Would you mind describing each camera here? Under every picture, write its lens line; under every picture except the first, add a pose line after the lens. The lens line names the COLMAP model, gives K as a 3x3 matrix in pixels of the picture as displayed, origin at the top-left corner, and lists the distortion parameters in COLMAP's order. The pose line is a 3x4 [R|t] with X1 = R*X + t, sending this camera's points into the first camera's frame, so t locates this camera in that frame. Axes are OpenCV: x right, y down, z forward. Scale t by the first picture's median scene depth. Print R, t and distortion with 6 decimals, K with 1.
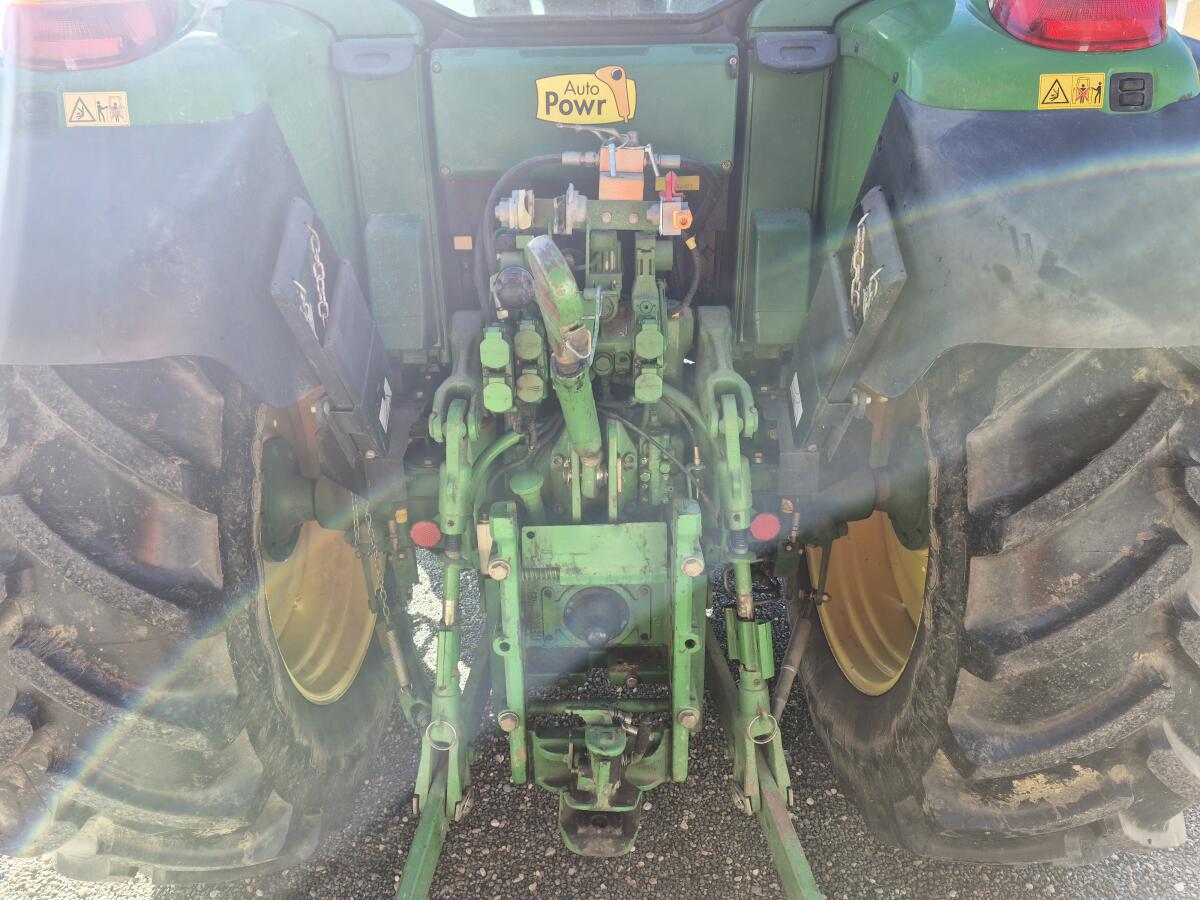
lens RADIAL K [[816.5, 0, 595.7], [0, 816.5, 452.3], [0, 0, 1]] dist [0.096550, -0.096444]
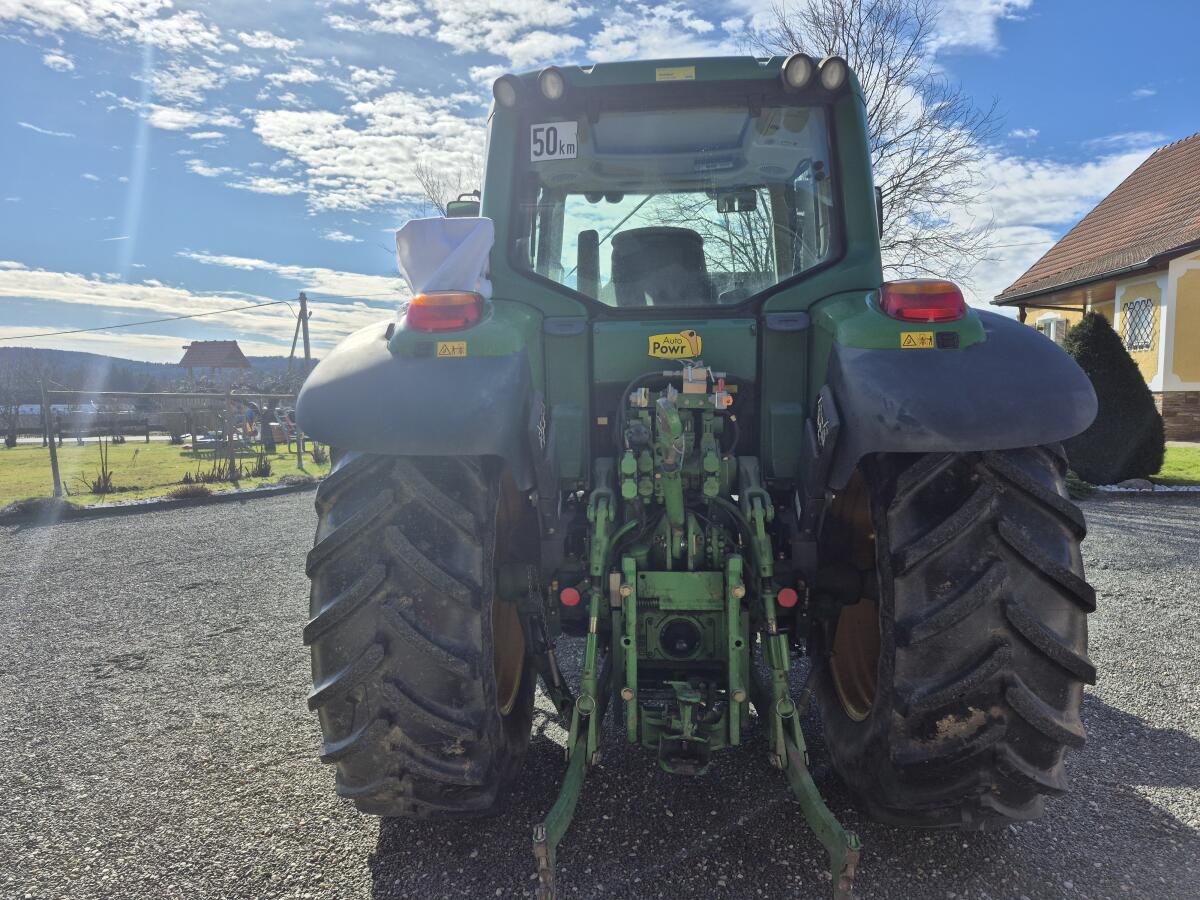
lens RADIAL K [[816.5, 0, 595.7], [0, 816.5, 452.3], [0, 0, 1]] dist [0.096550, -0.096444]
pose [[0.997636, 0.008139, -0.068232, -0.064188], [-0.027391, 0.957763, -0.286251, 0.352606], [0.063020, 0.287443, 0.955722, -0.739331]]
